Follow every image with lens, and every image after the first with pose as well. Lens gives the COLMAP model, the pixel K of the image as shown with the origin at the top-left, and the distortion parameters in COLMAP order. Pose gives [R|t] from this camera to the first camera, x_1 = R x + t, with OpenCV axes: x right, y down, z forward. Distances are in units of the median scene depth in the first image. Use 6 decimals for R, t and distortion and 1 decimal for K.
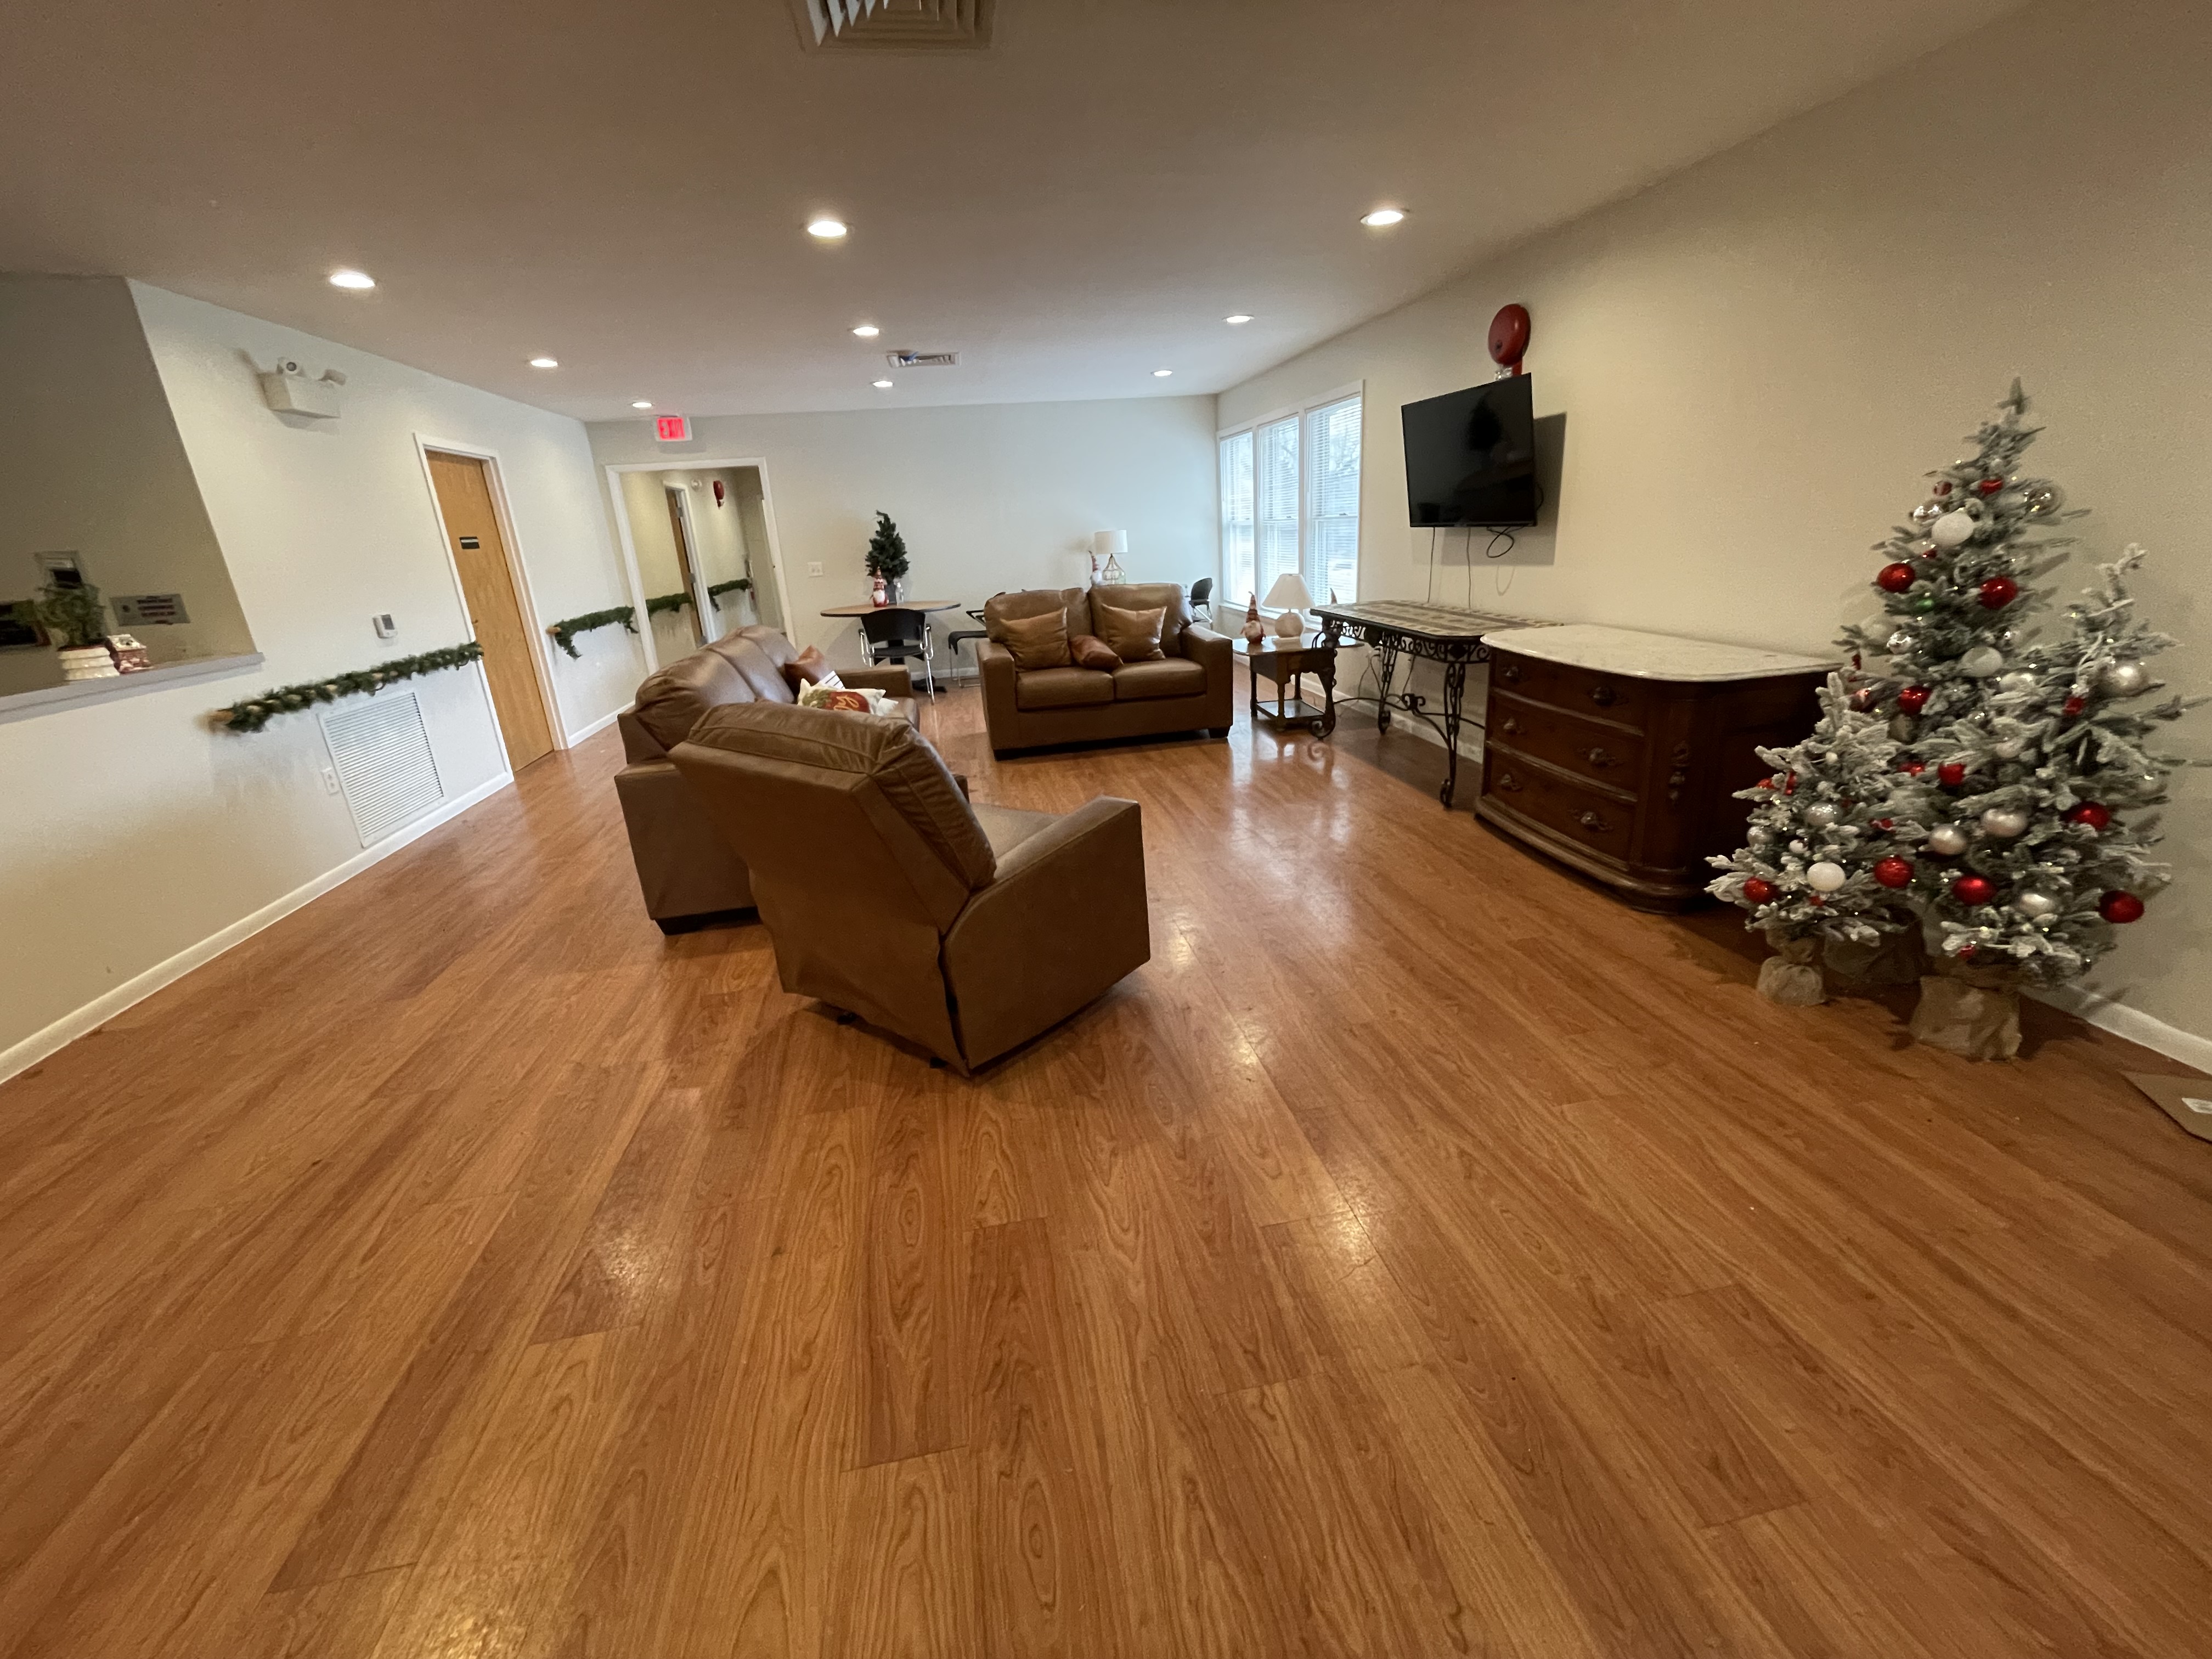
lens RADIAL K [[894.0, 0, 1108.8], [0, 894.0, 826.0], [0, 0, 1]] dist [-0.010624, -0.000872]
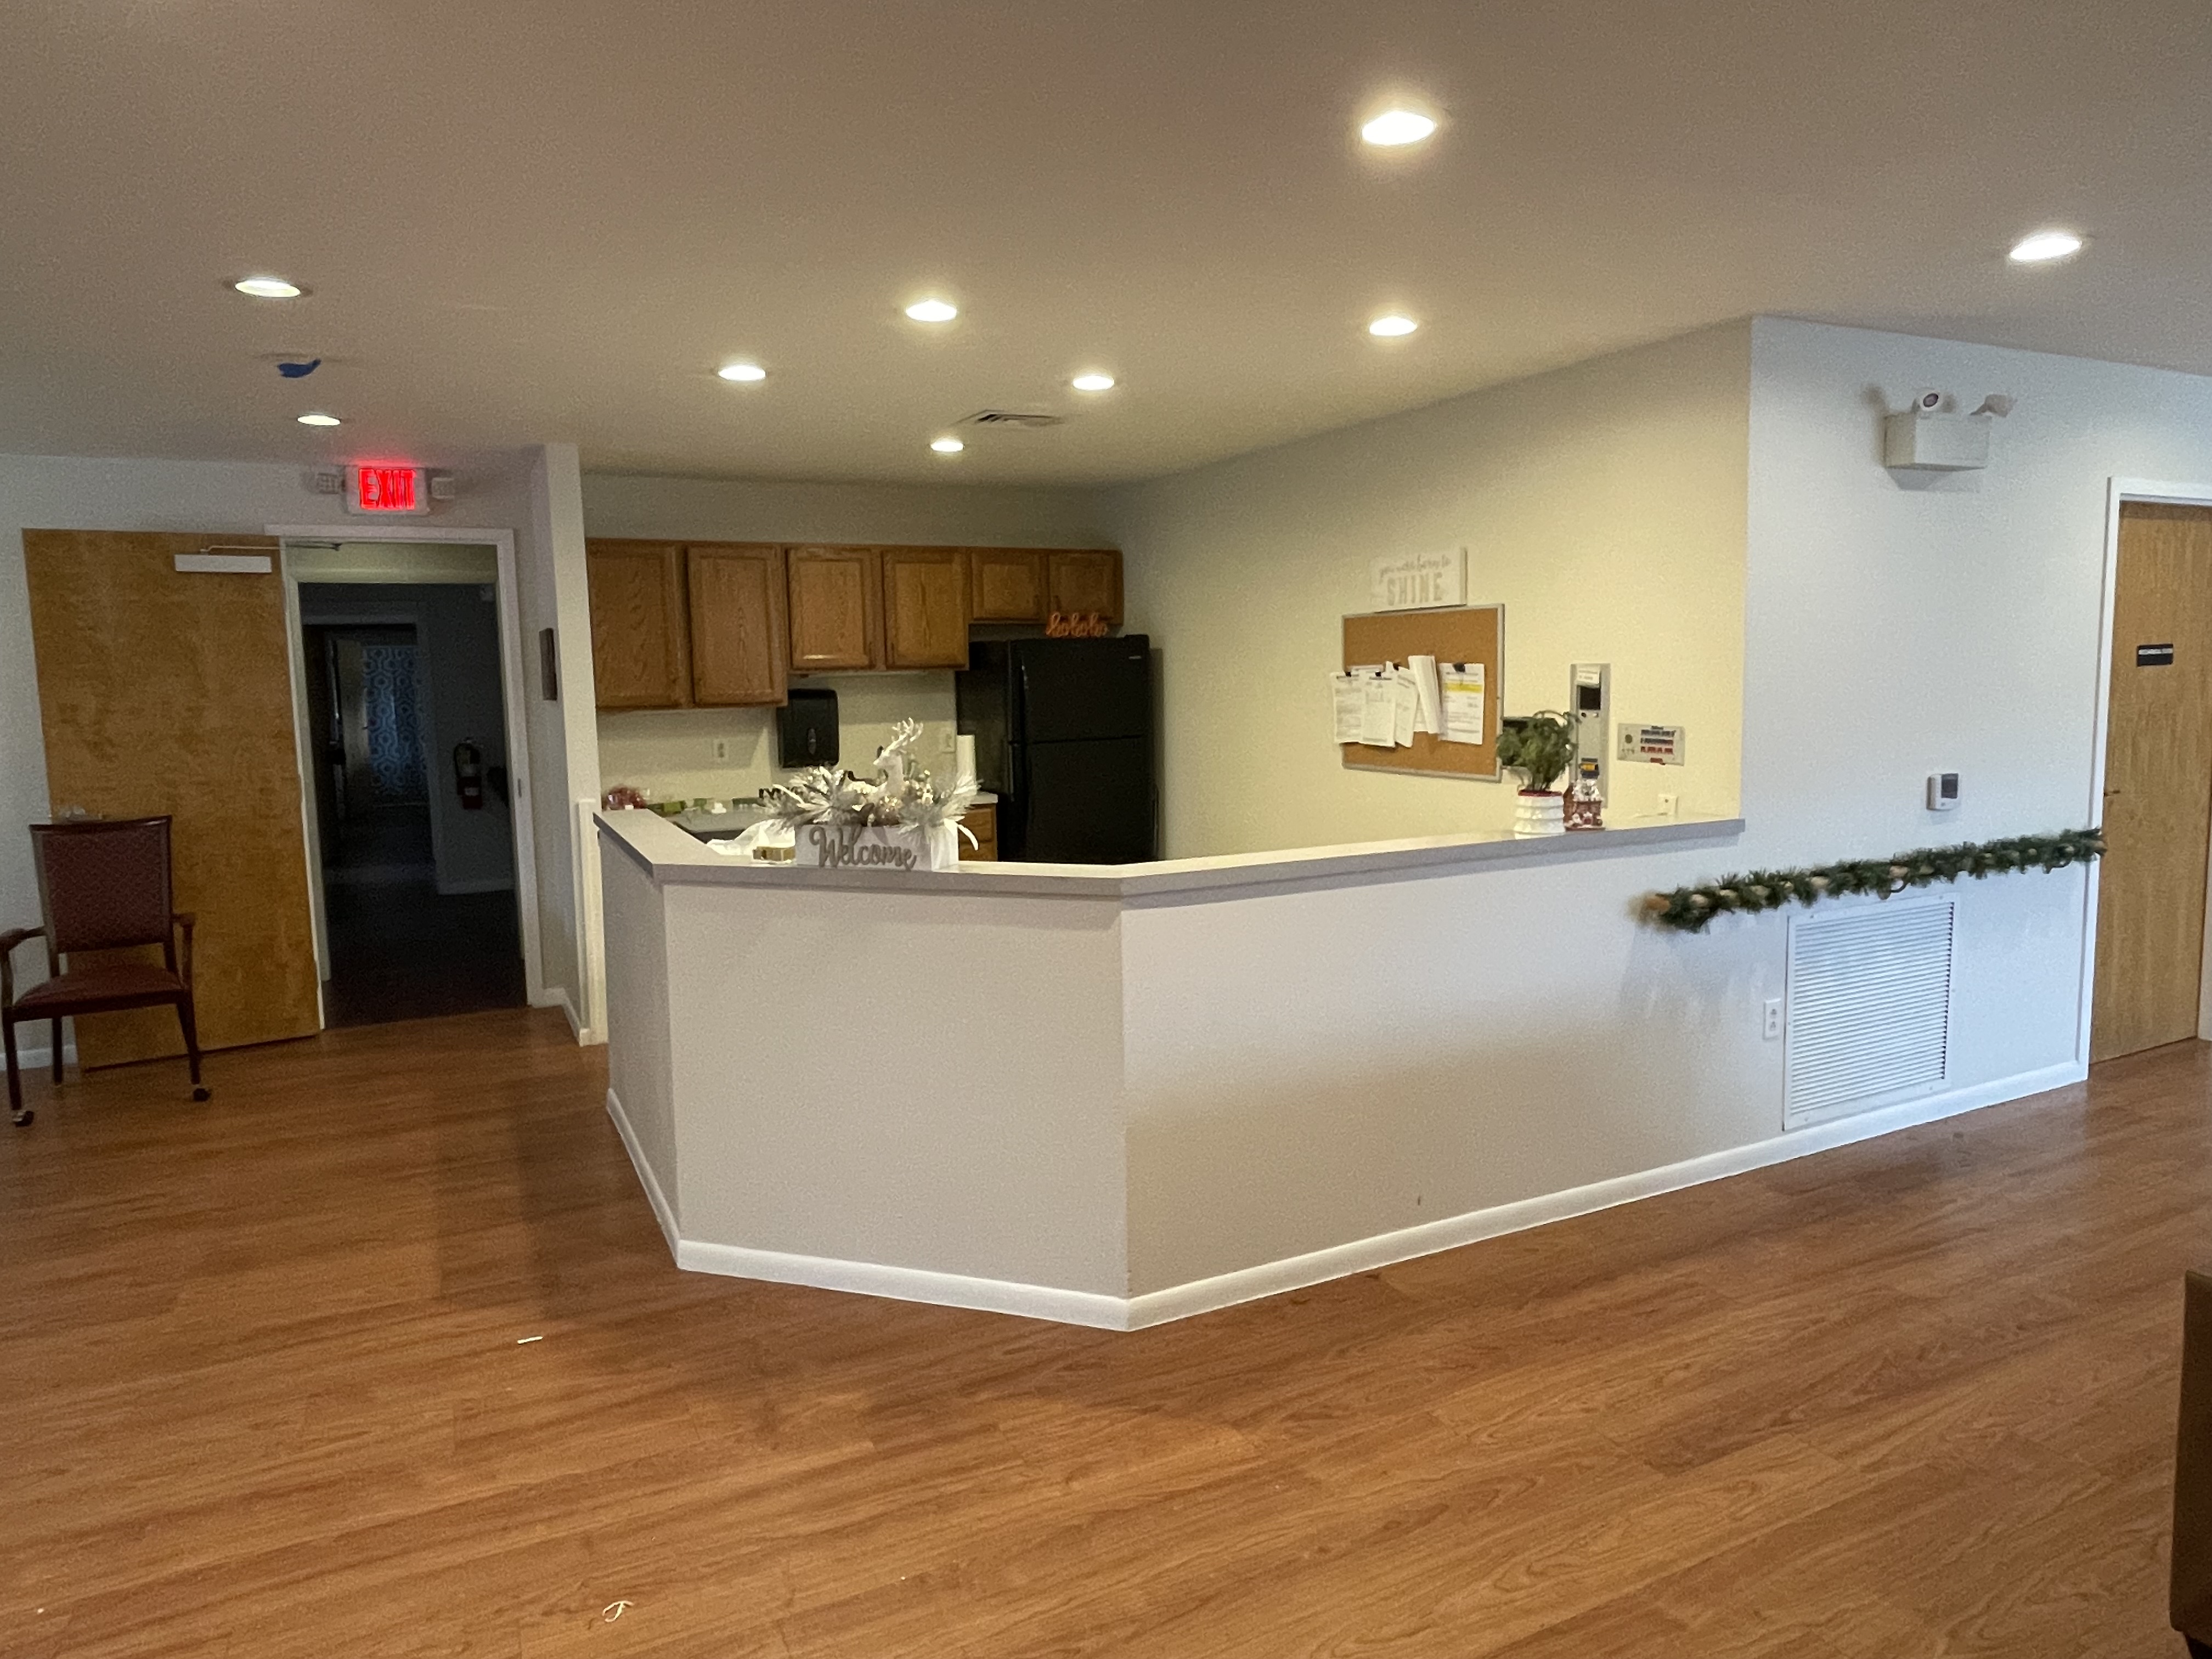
lens RADIAL K [[1371.8, 0, 1104.8], [0, 1371.8, 827.6], [0, 0, 1]] dist [-0.003907, 0.000985]
pose [[0.276565, 0.148385, -0.949470, -0.084619], [-0.292928, 0.954006, 0.063769, -0.103135], [0.915262, 0.260490, 0.307311, 0.208883]]
